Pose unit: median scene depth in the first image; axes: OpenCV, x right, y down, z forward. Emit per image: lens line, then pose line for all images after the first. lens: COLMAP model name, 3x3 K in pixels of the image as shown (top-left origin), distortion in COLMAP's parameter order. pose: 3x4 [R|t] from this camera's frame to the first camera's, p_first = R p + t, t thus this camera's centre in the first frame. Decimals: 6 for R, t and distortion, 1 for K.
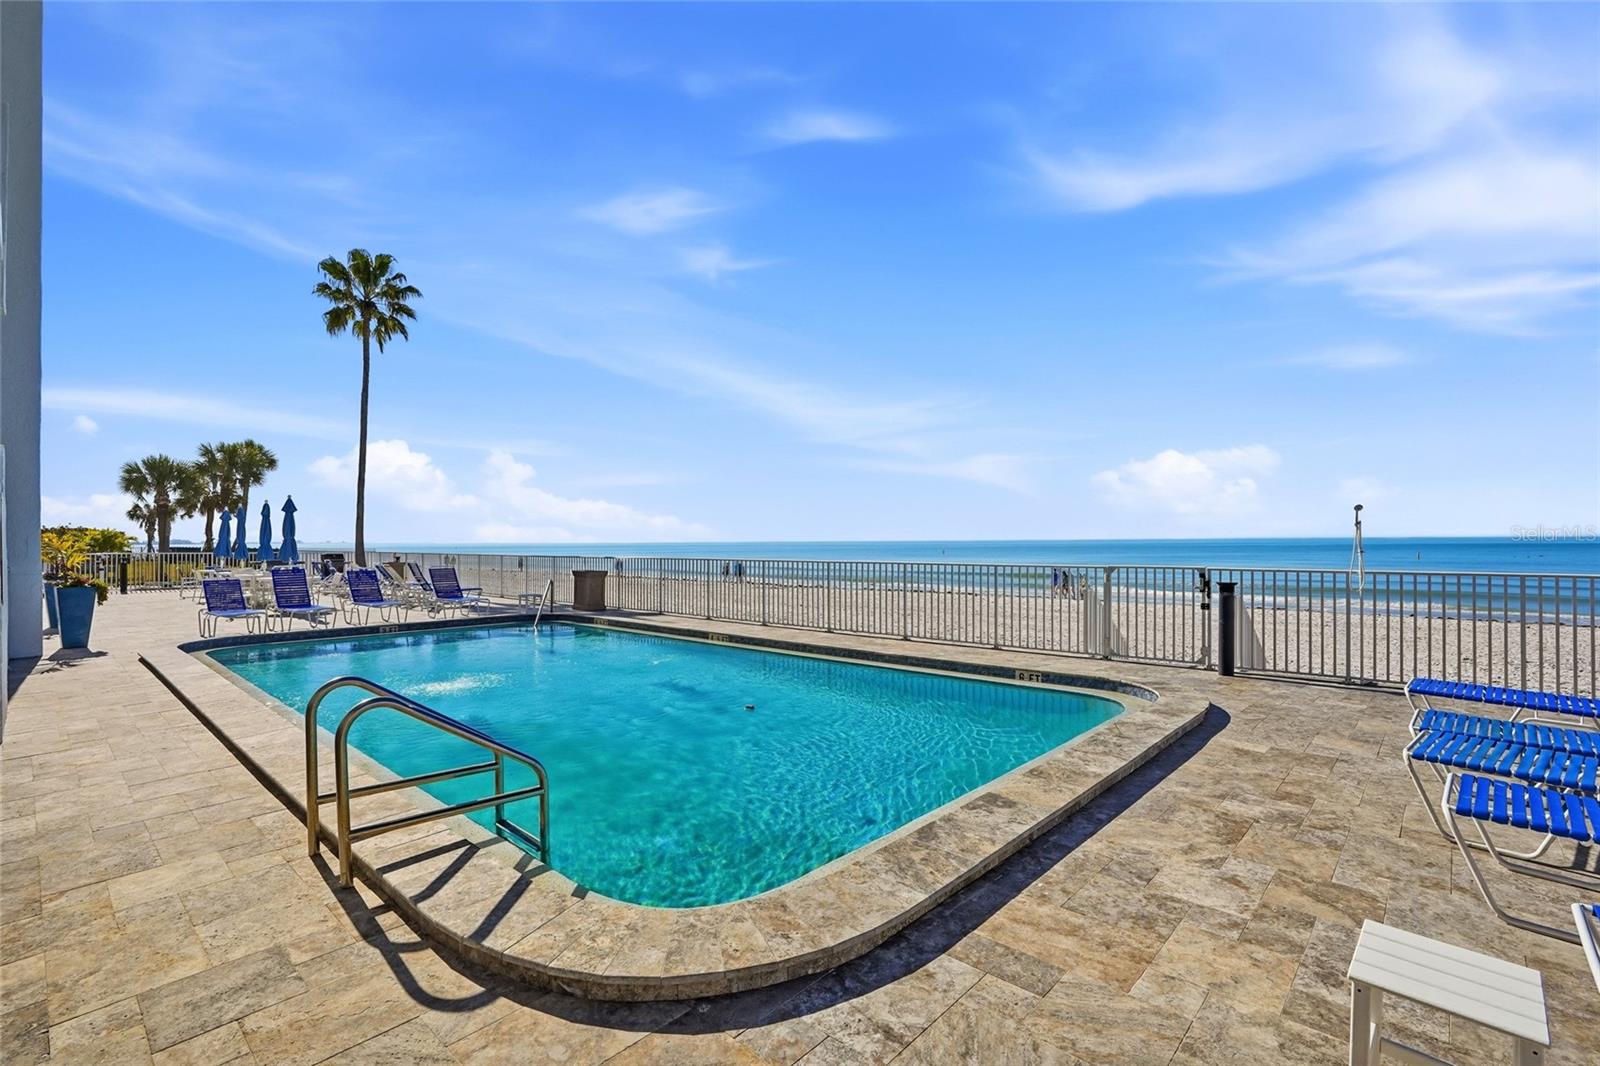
lens RADIAL K [[753.4, 0, 773.3], [0, 753.4, 549.0], [0, 0, 1]] dist [-0.037518, 0.001089]
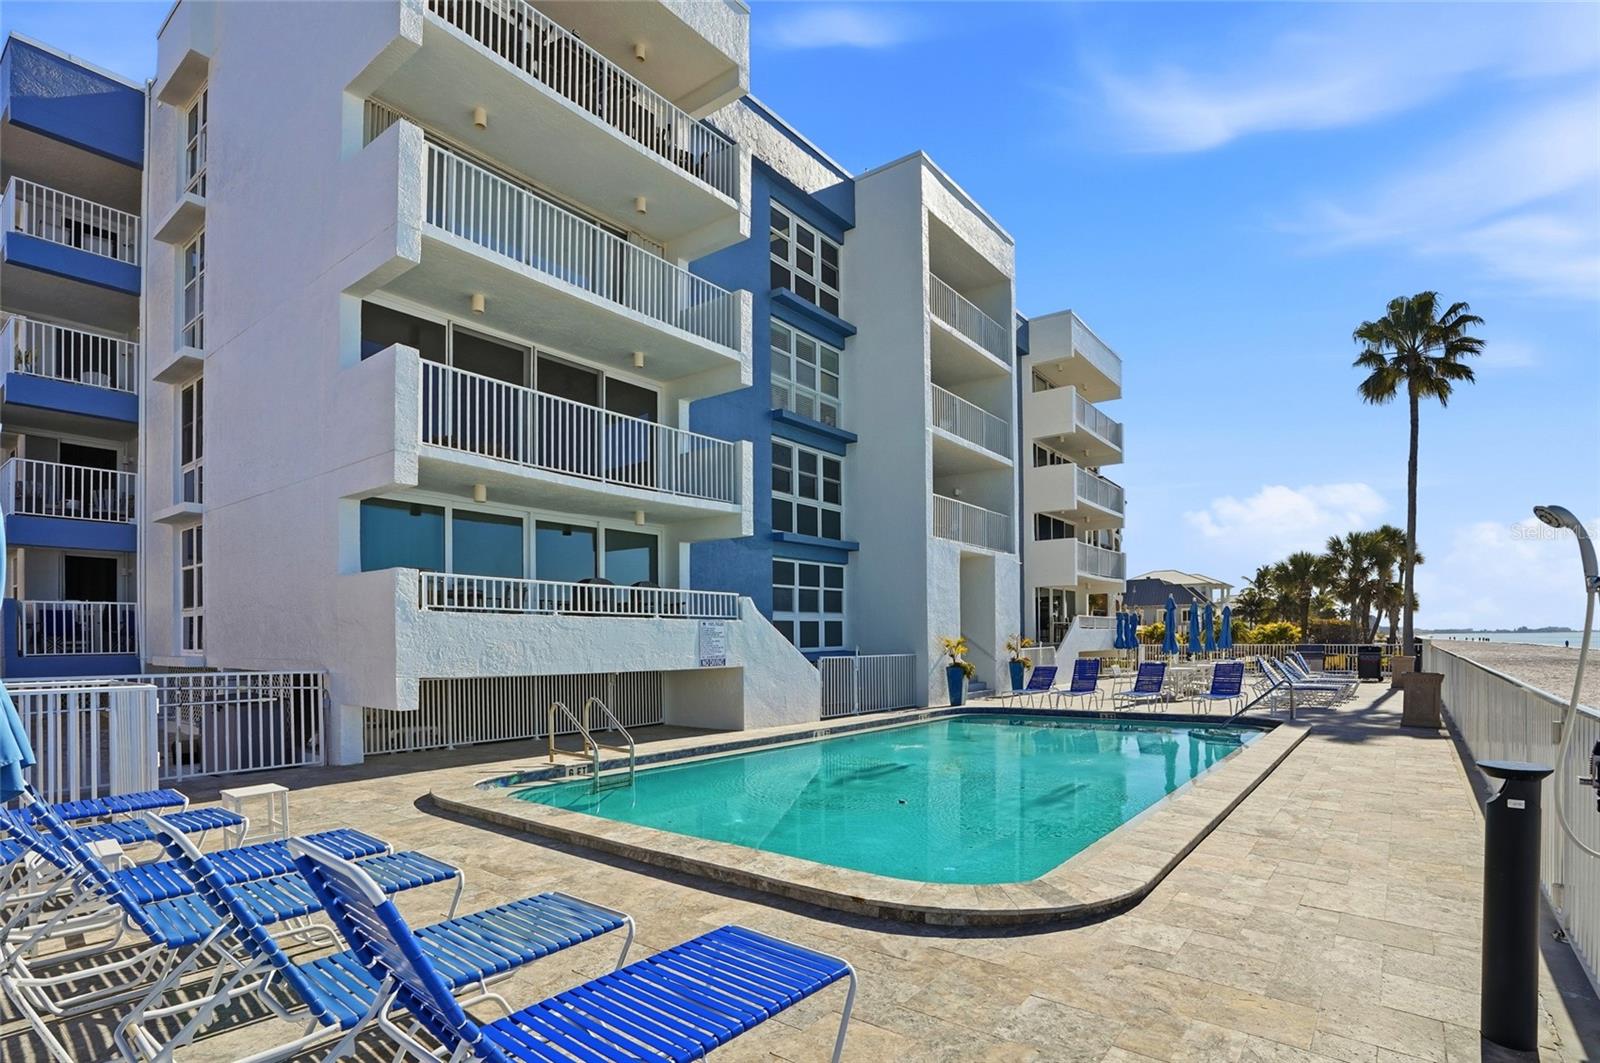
lens RADIAL K [[791.6, 0, 797.0], [0, 791.6, 642.5], [0, 0, 1]] dist [0.001116, 0.000255]
pose [[0.082000, 0.007302, -0.996606, 0.567157], [-0.002064, 0.999972, 0.007157, -0.007169], [0.996630, 0.001470, 0.082013, 0.391035]]
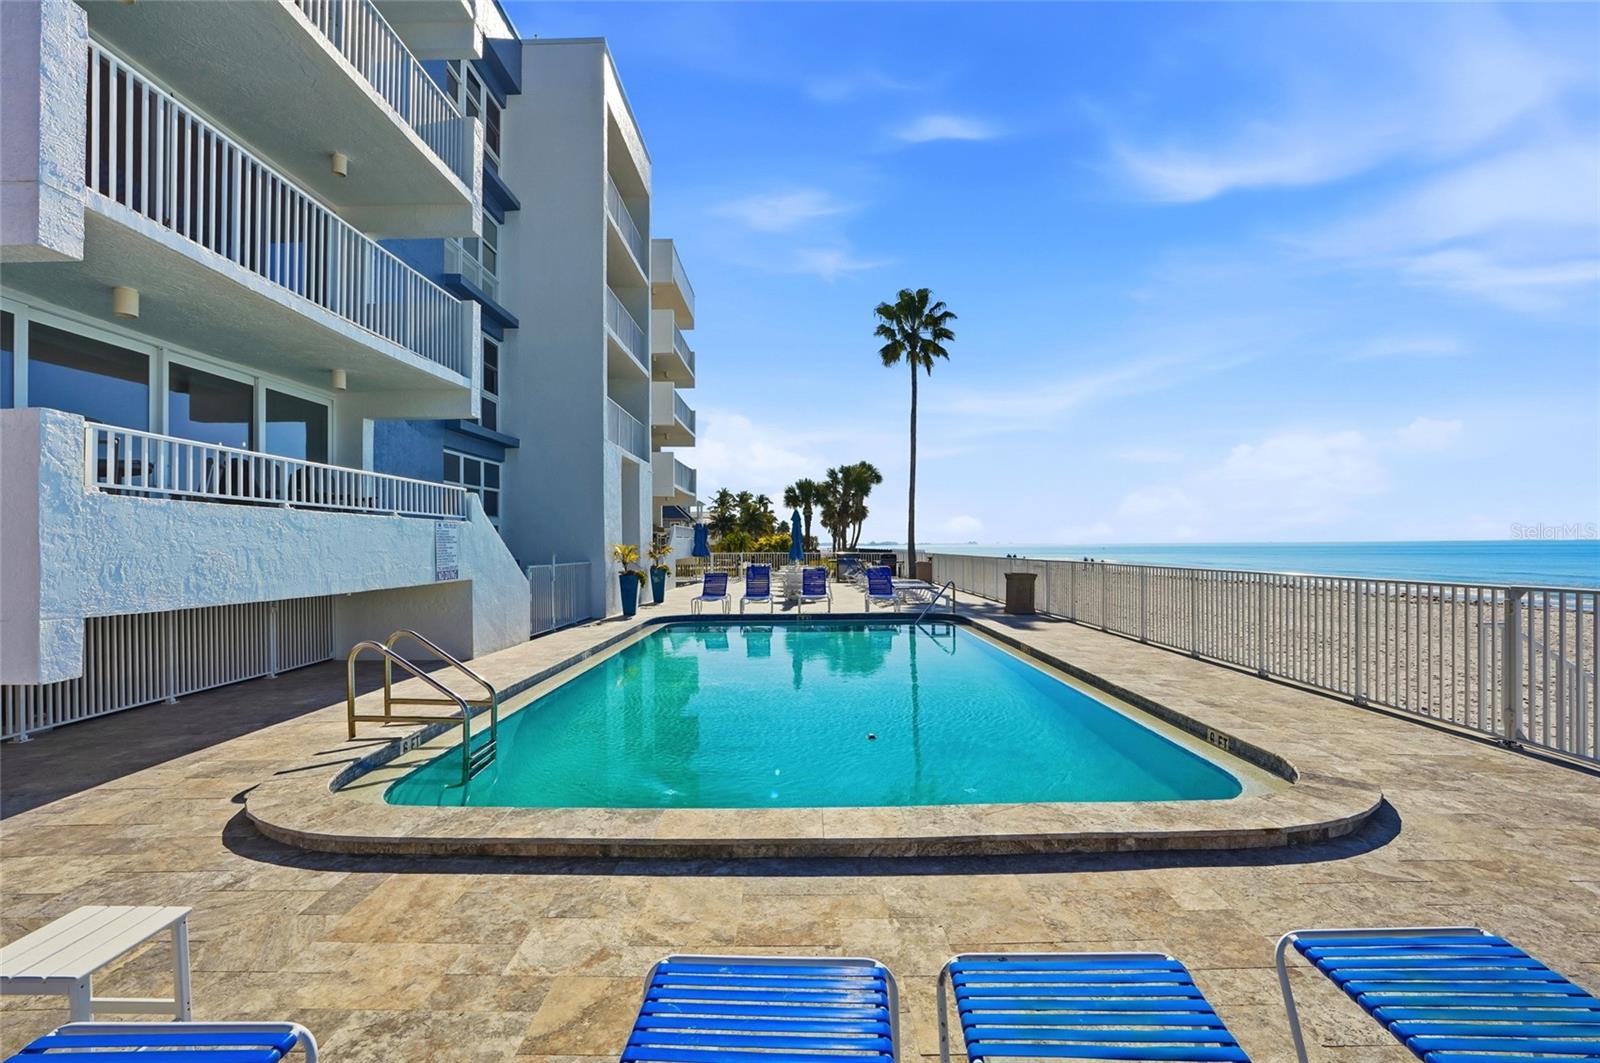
lens RADIAL K [[753.4, 0, 773.3], [0, 753.4, 547.5], [0, 0, 1]] dist [-0.037518, 0.001089]
pose [[0.657954, -0.000422, -0.753058, 0.329848], [-0.000724, 0.999999, -0.001192, -0.002674], [0.753058, 0.001329, 0.657953, 0.141076]]
